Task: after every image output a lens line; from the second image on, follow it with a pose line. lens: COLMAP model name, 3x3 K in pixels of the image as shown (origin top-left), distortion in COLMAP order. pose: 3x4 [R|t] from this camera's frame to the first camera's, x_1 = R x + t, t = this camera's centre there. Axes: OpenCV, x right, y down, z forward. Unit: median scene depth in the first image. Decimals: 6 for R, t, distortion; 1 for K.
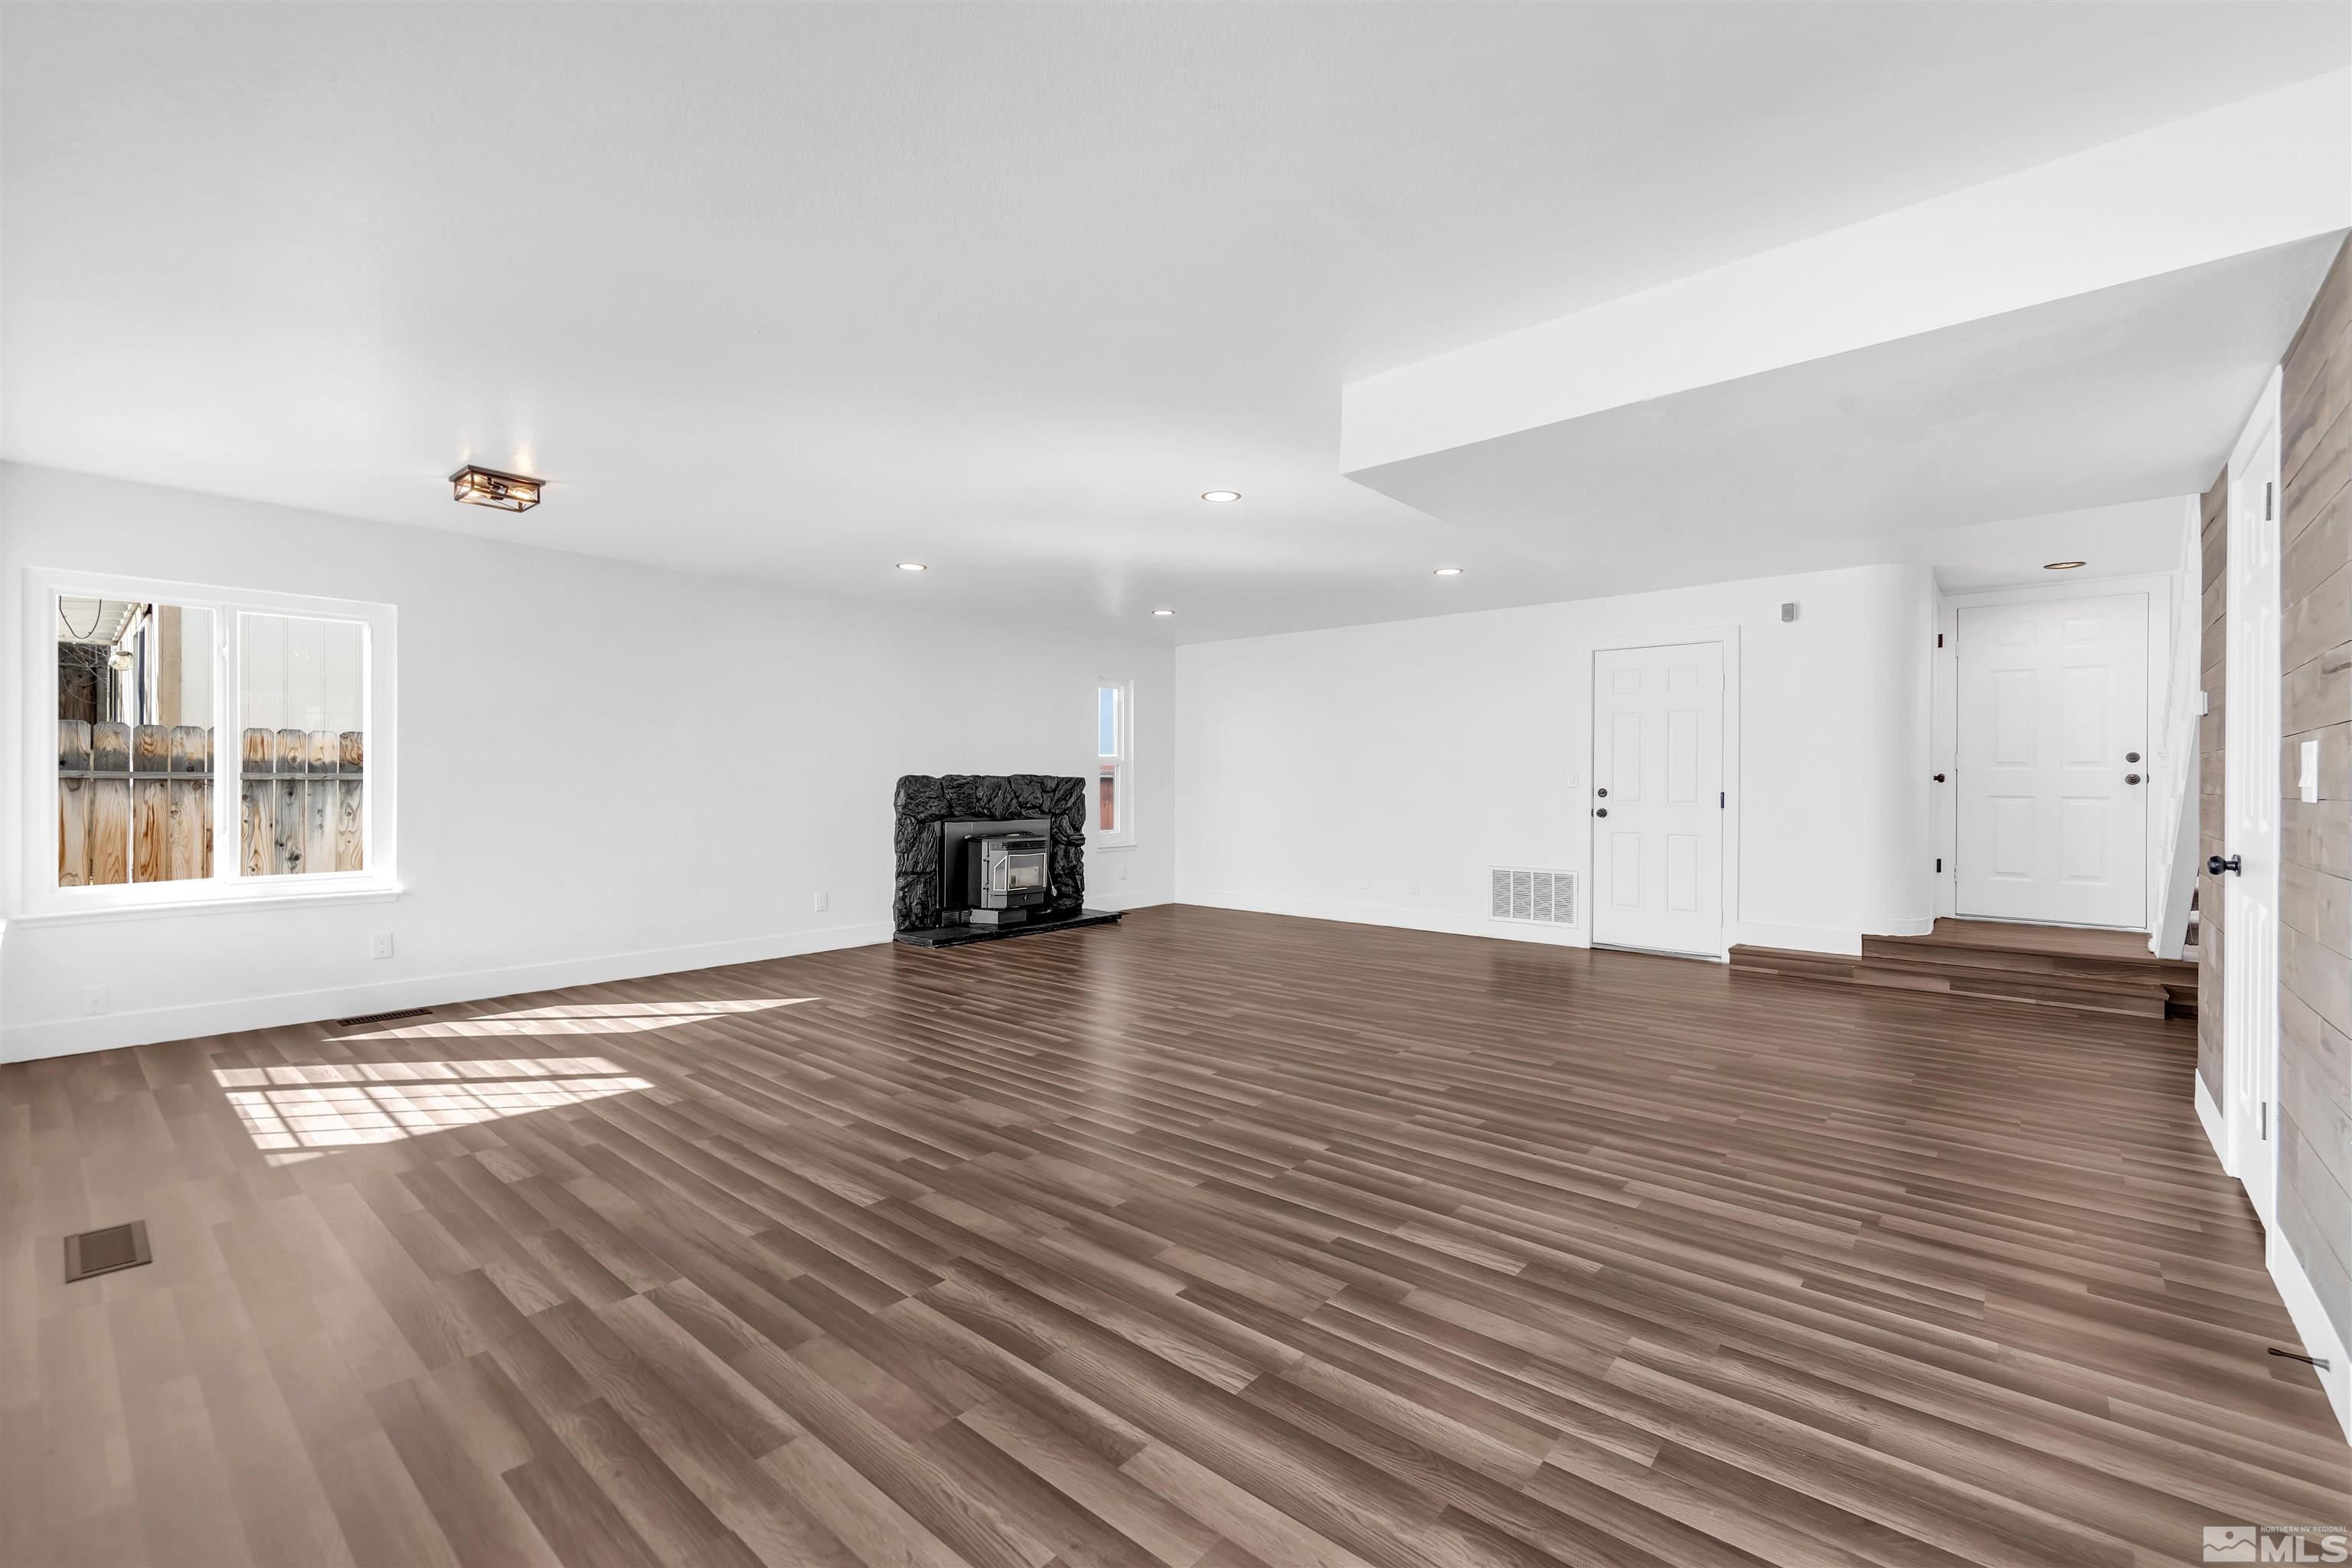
lens RADIAL K [[995.8, 0, 1212.5], [0, 995.8, 784.6], [0, 0, 1]] dist [-0.000221, -0.000232]
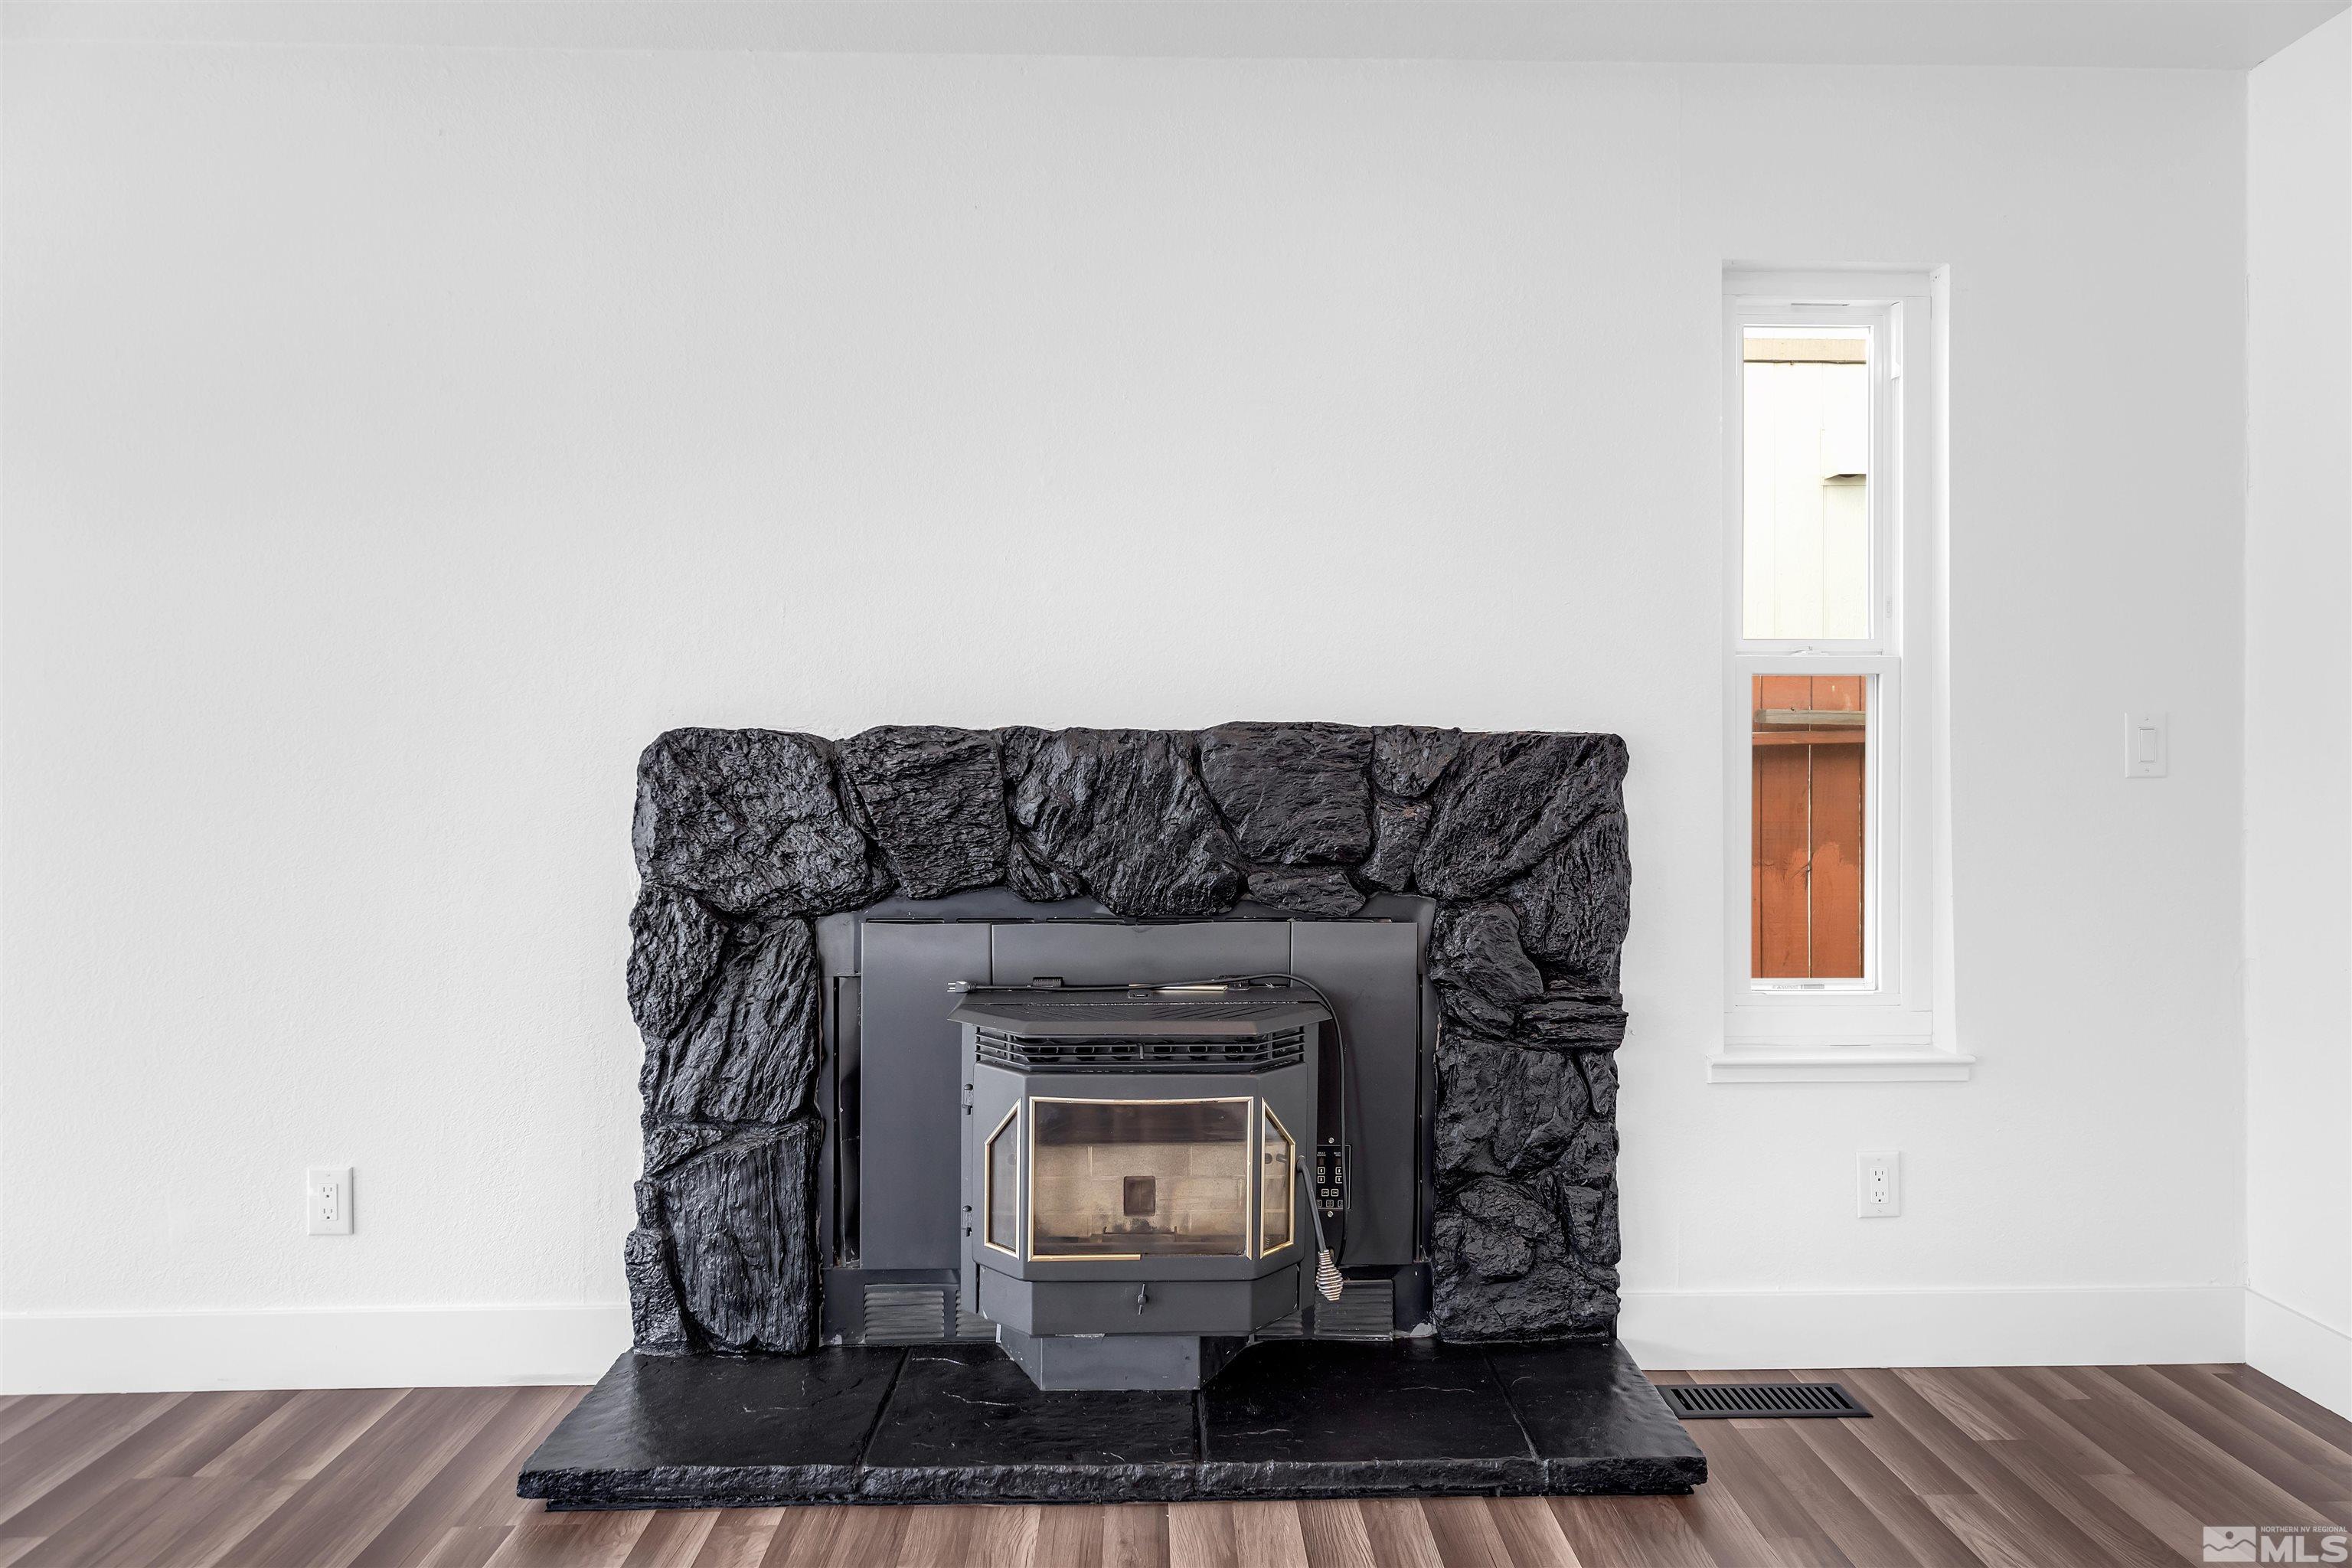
lens RADIAL K [[1476.9, 0, 1186.7], [0, 1476.9, 778.0], [0, 0, 1]] dist [0.002348, 0.000455]
pose [[0.662819, 0.002548, -0.748775, 0.053584], [-0.000699, 0.999996, 0.002784, 0.001513], [0.748779, -0.001322, 0.662818, 0.777254]]
